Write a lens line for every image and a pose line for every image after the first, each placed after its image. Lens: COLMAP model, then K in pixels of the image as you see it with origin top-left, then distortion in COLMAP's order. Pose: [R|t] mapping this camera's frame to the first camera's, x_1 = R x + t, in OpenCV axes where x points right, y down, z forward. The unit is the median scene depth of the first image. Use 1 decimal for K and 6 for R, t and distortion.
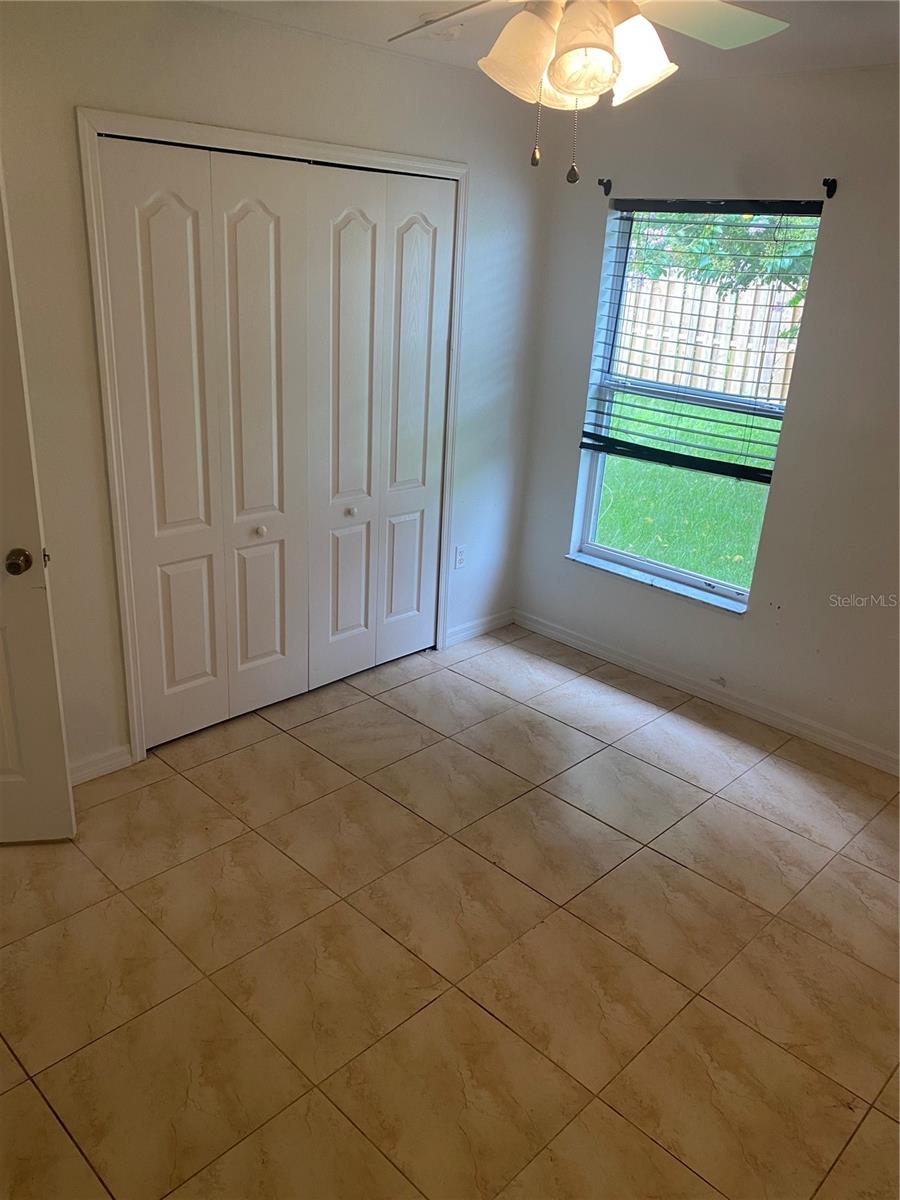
lens RADIAL K [[911.1, 0, 447.1], [0, 911.1, 603.1], [0, 0, 1]] dist [0.068451, -0.048004]
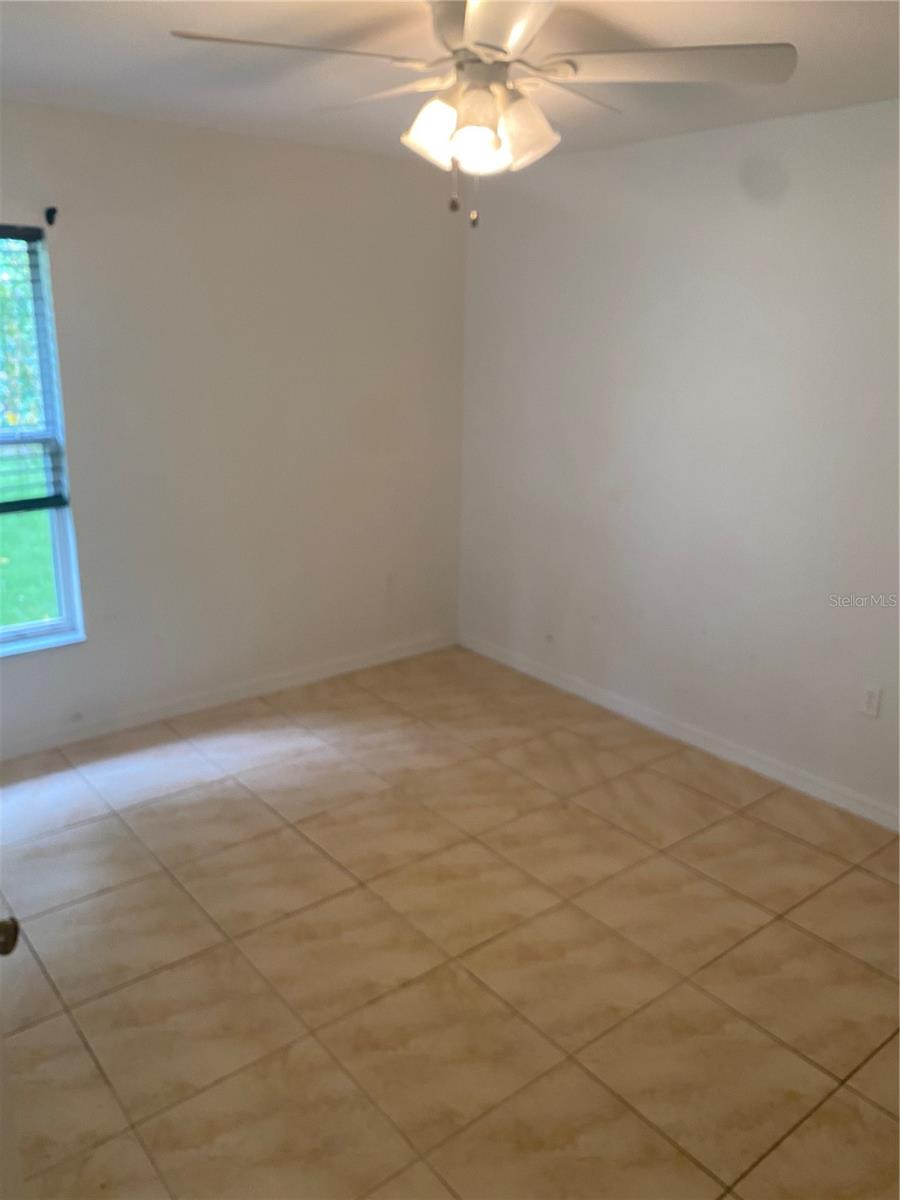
lens RADIAL K [[911.1, 0, 444.3], [0, 911.1, 598.8], [0, 0, 1]] dist [0.068451, -0.048004]
pose [[0.139973, -0.339558, 0.930112, -0.778063], [0.354323, 0.894333, 0.273174, -0.236530], [-0.924588, 0.291323, 0.245496, 0.571166]]
